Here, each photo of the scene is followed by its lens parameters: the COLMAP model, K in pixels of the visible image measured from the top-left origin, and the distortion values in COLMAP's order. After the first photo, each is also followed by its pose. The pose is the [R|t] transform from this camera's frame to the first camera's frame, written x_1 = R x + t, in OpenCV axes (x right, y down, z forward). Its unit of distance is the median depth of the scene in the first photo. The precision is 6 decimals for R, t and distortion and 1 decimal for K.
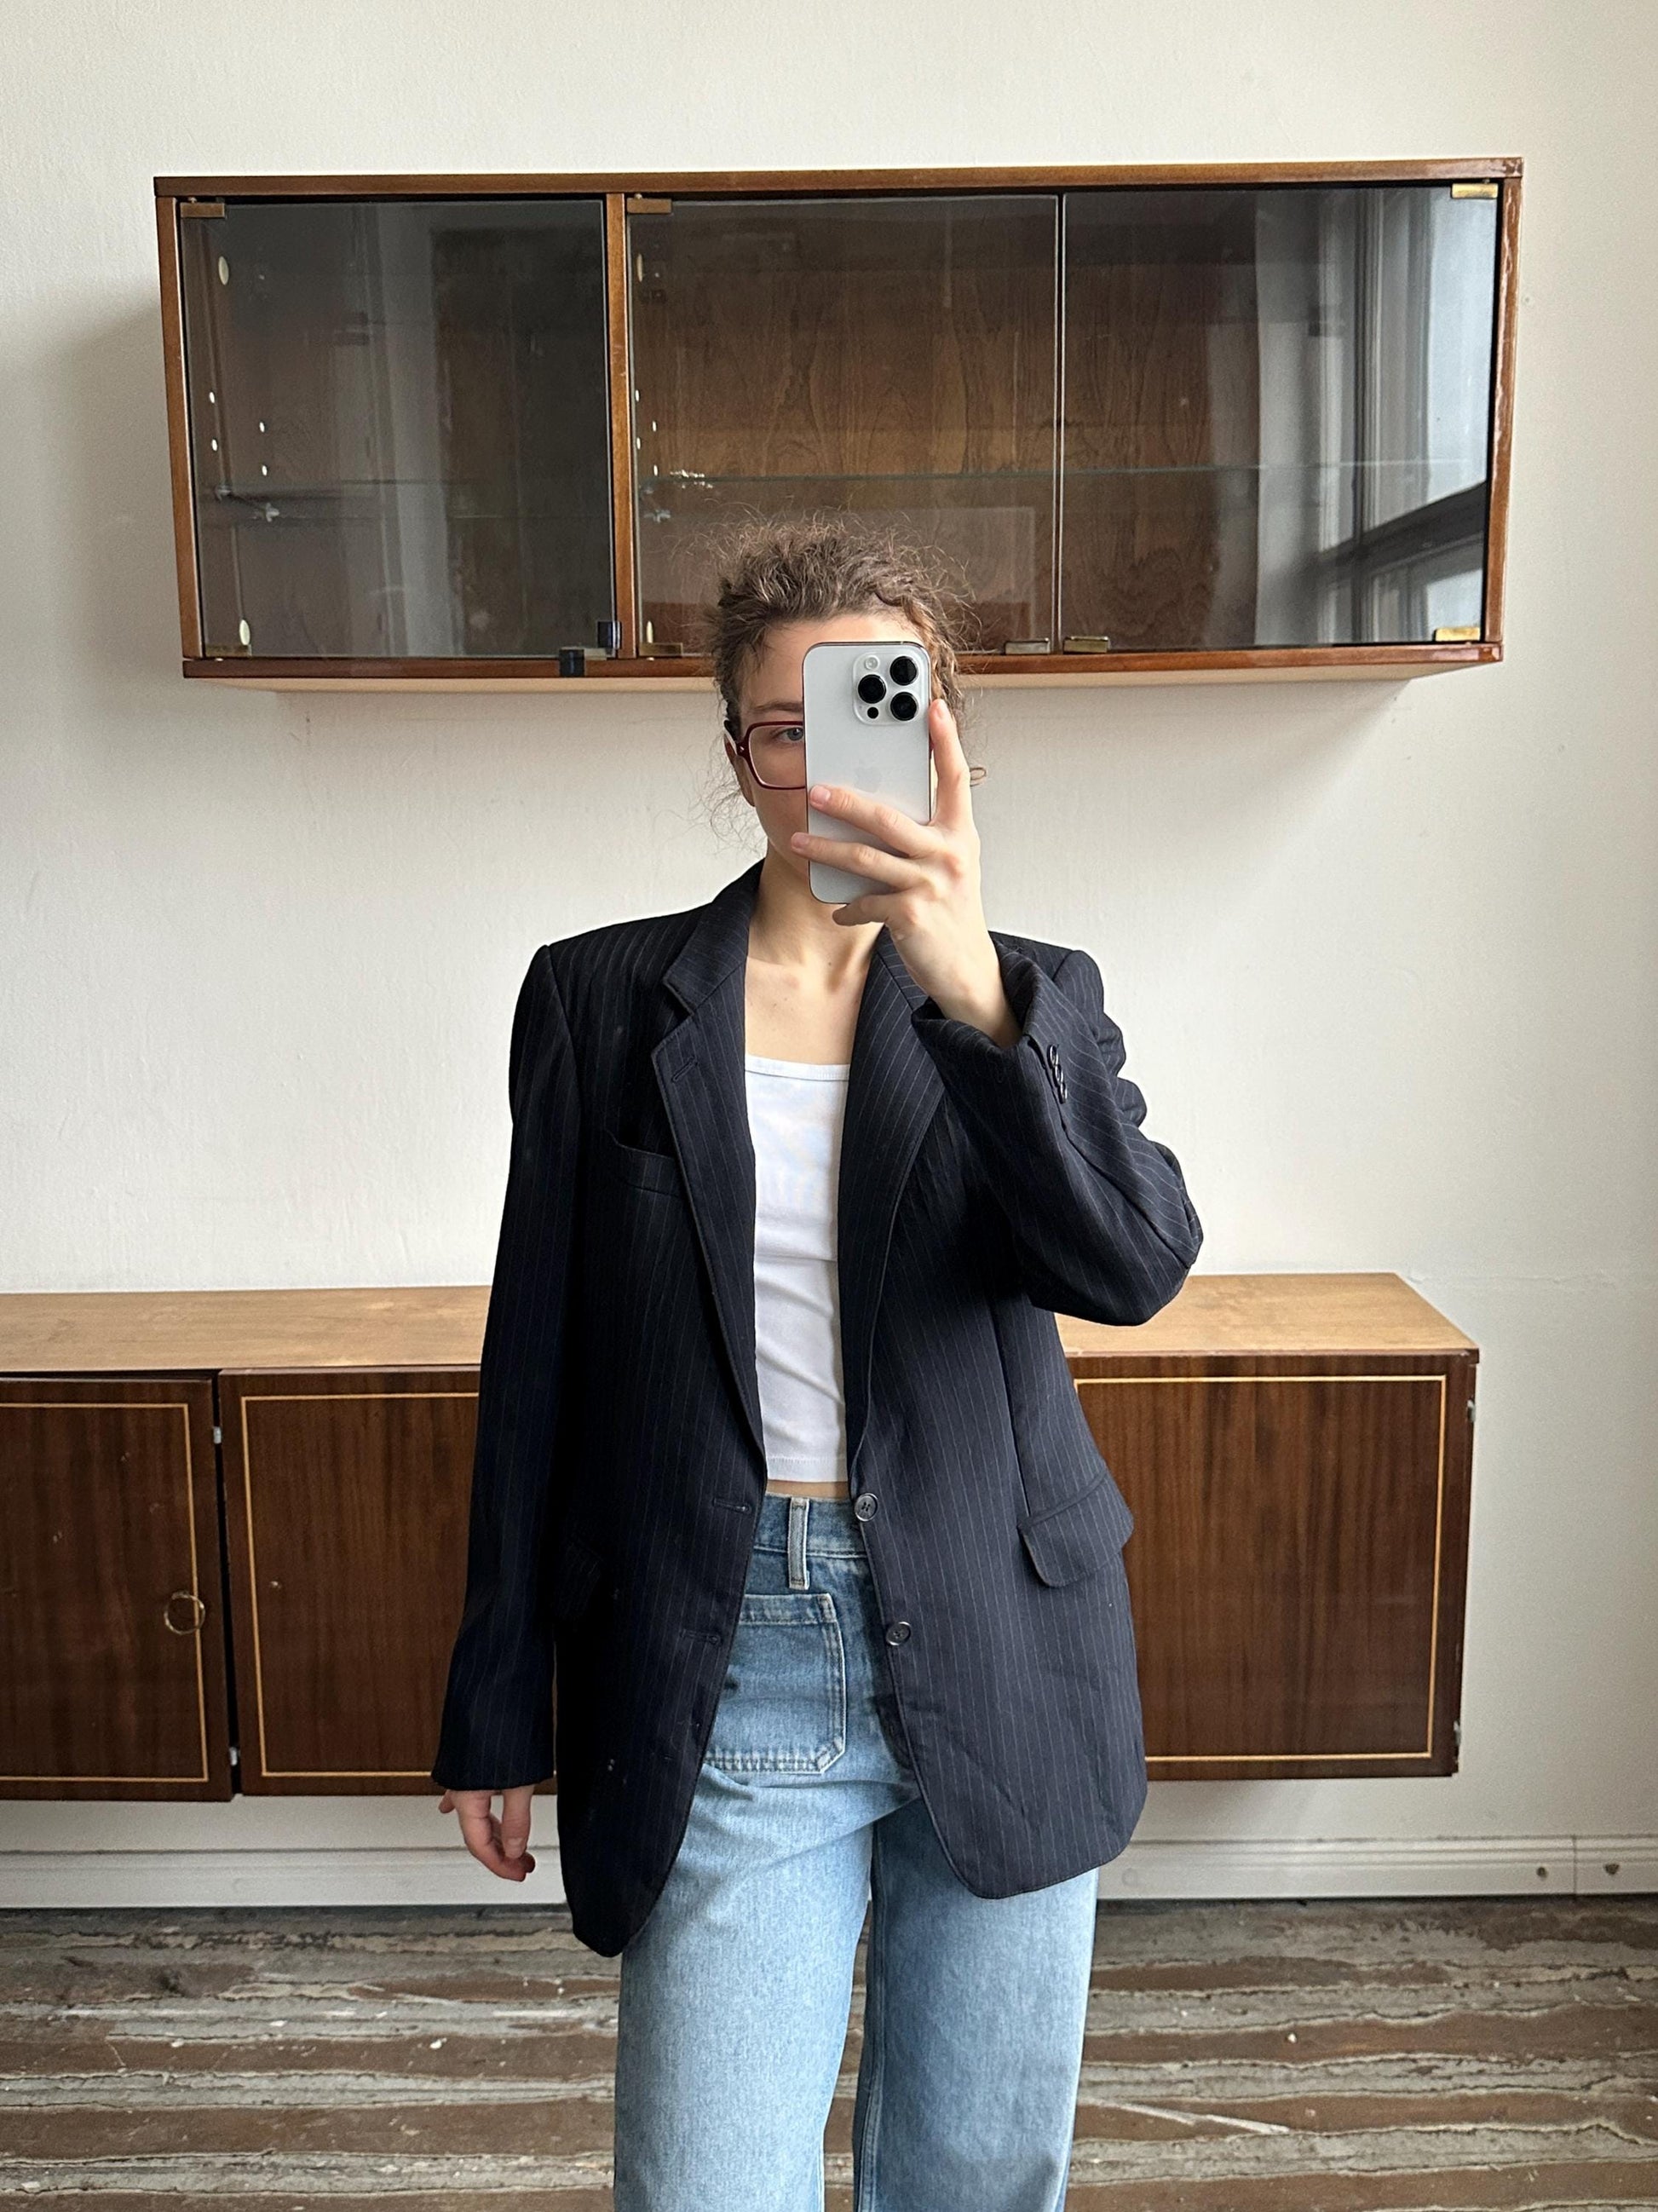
lens RADIAL K [[2142.5, 0, 839.5], [0, 2142.5, 1099.6], [0, 0, 1]] dist [0.022216, 0.000000]
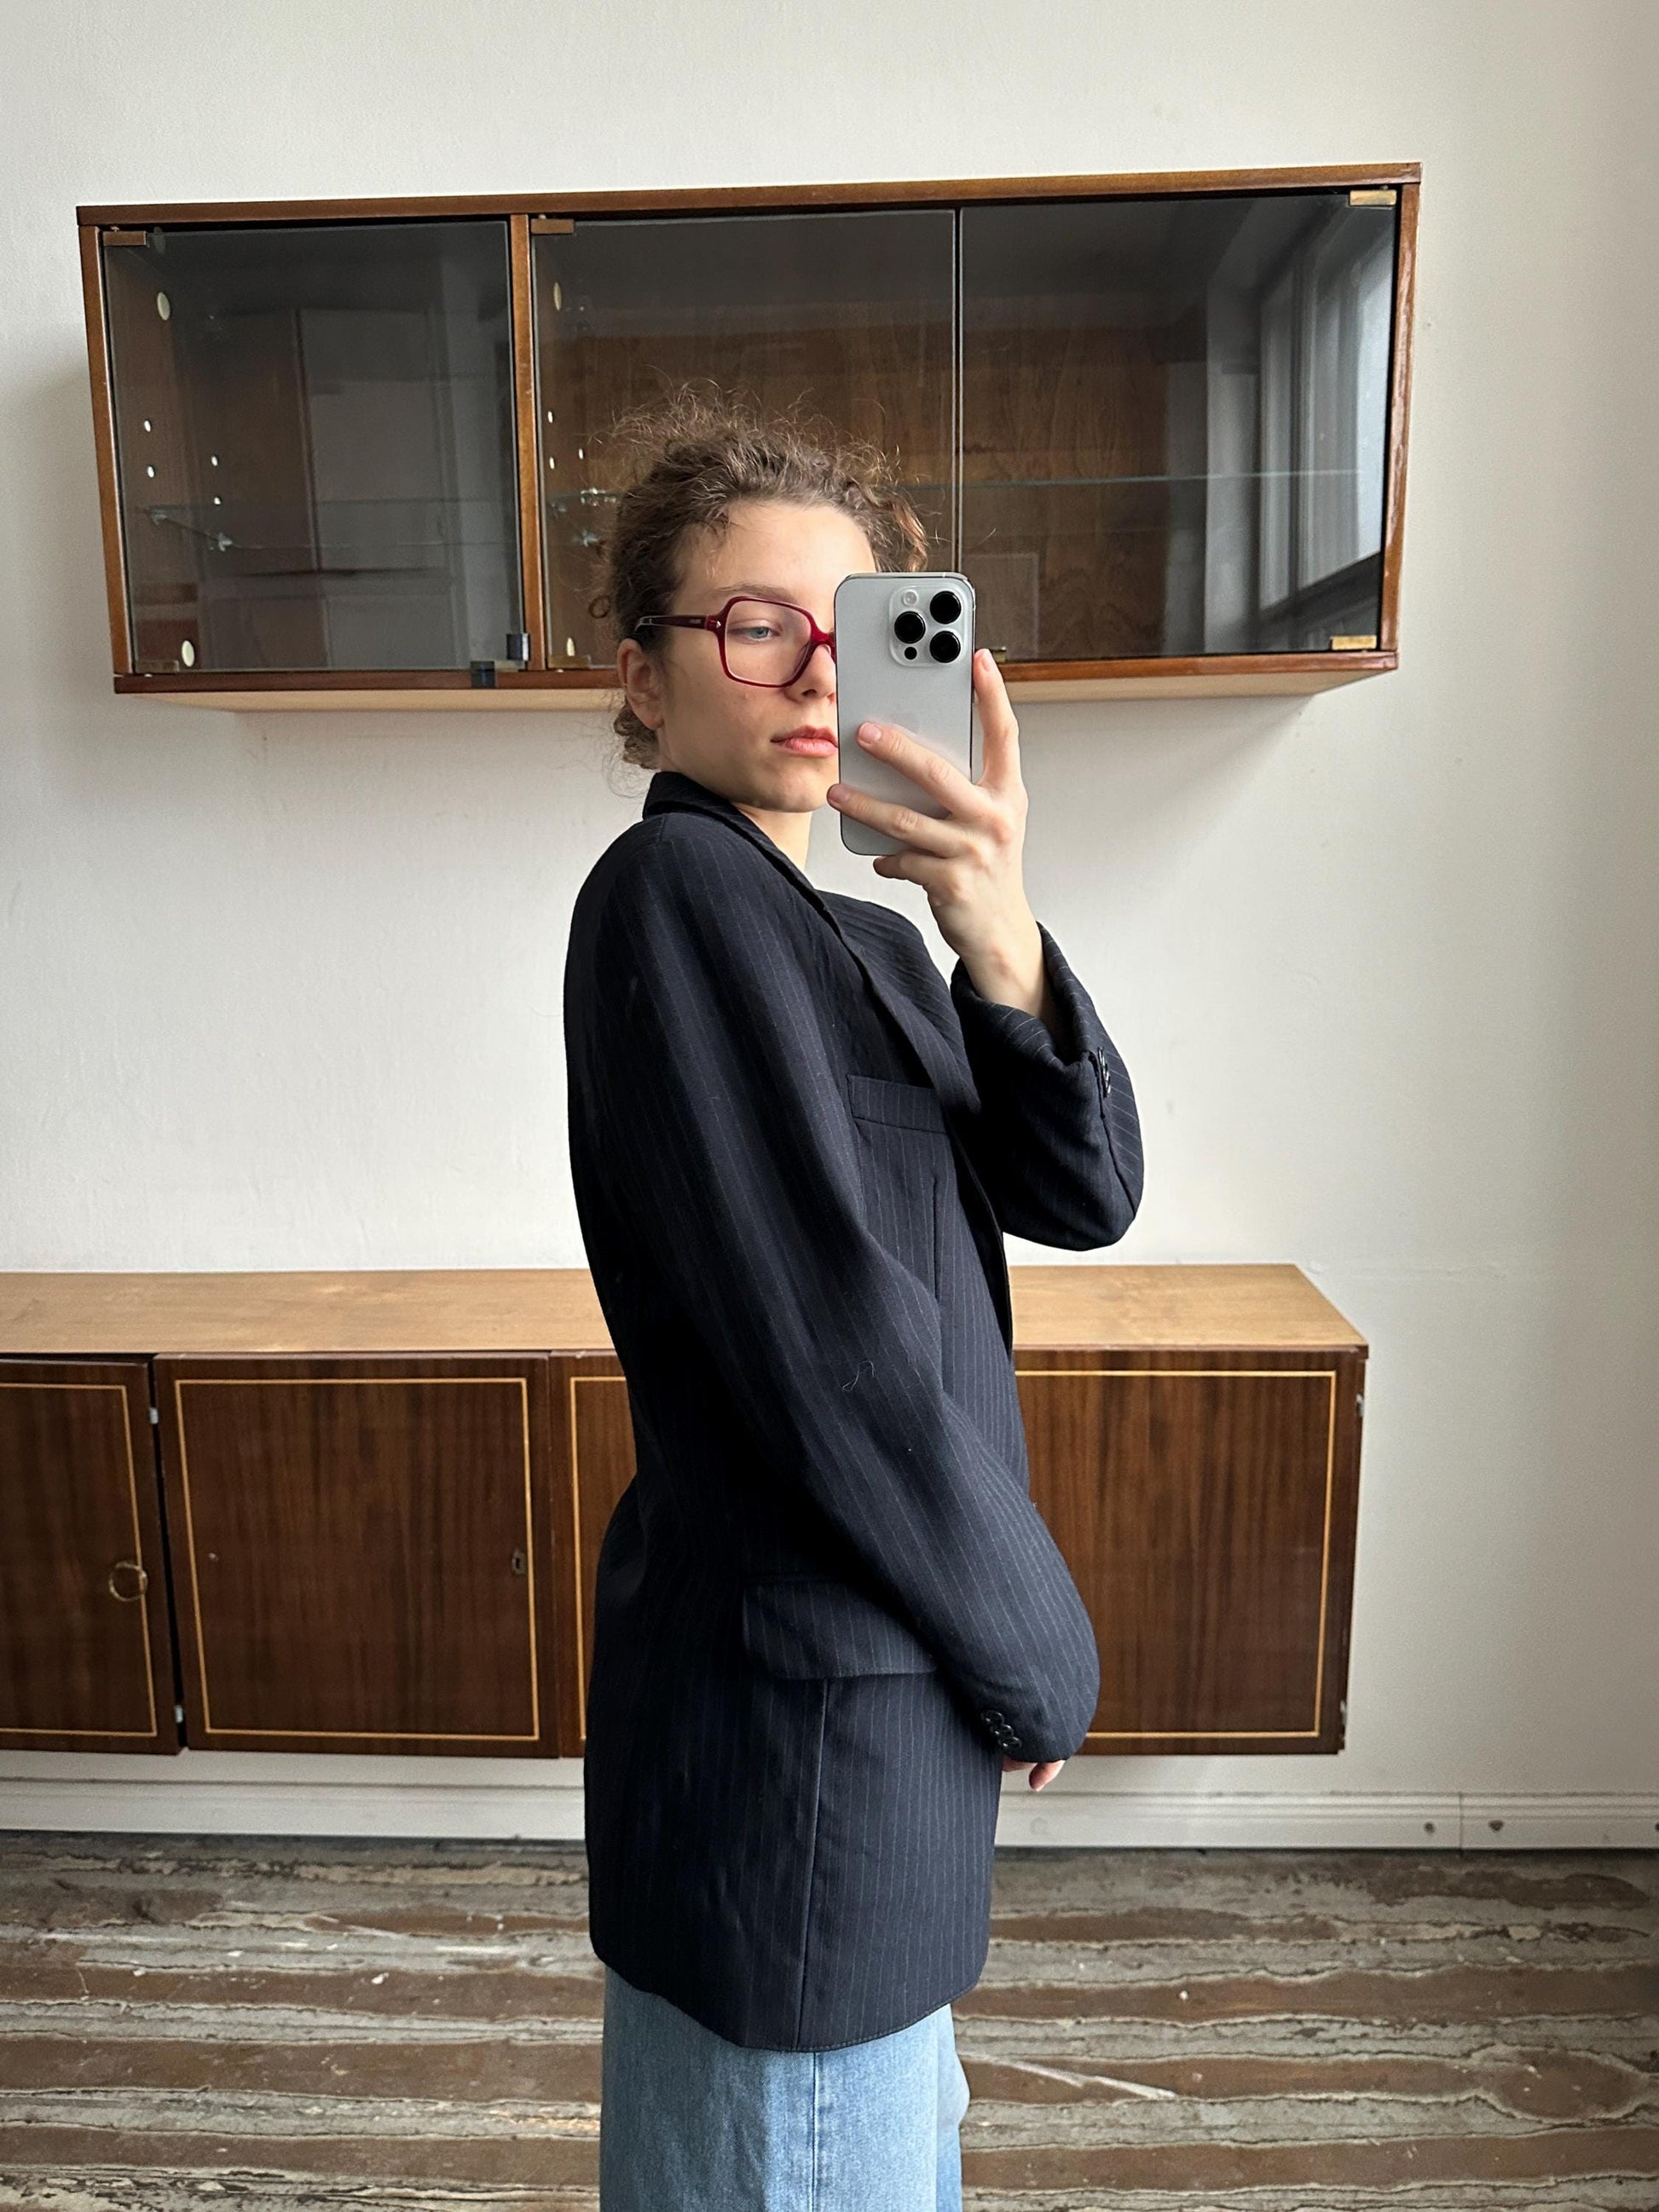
lens RADIAL K [[1715.4, 0, 820.9], [0, 1715.4, 1105.1], [0, 0, 1]] dist [0.009898, -0.001198]
pose [[0.999211, 0.008183, -0.038862, 0.065835], [-0.008028, 0.999959, 0.004132, -0.000979], [0.038894, -0.003817, 0.999236, 0.165149]]
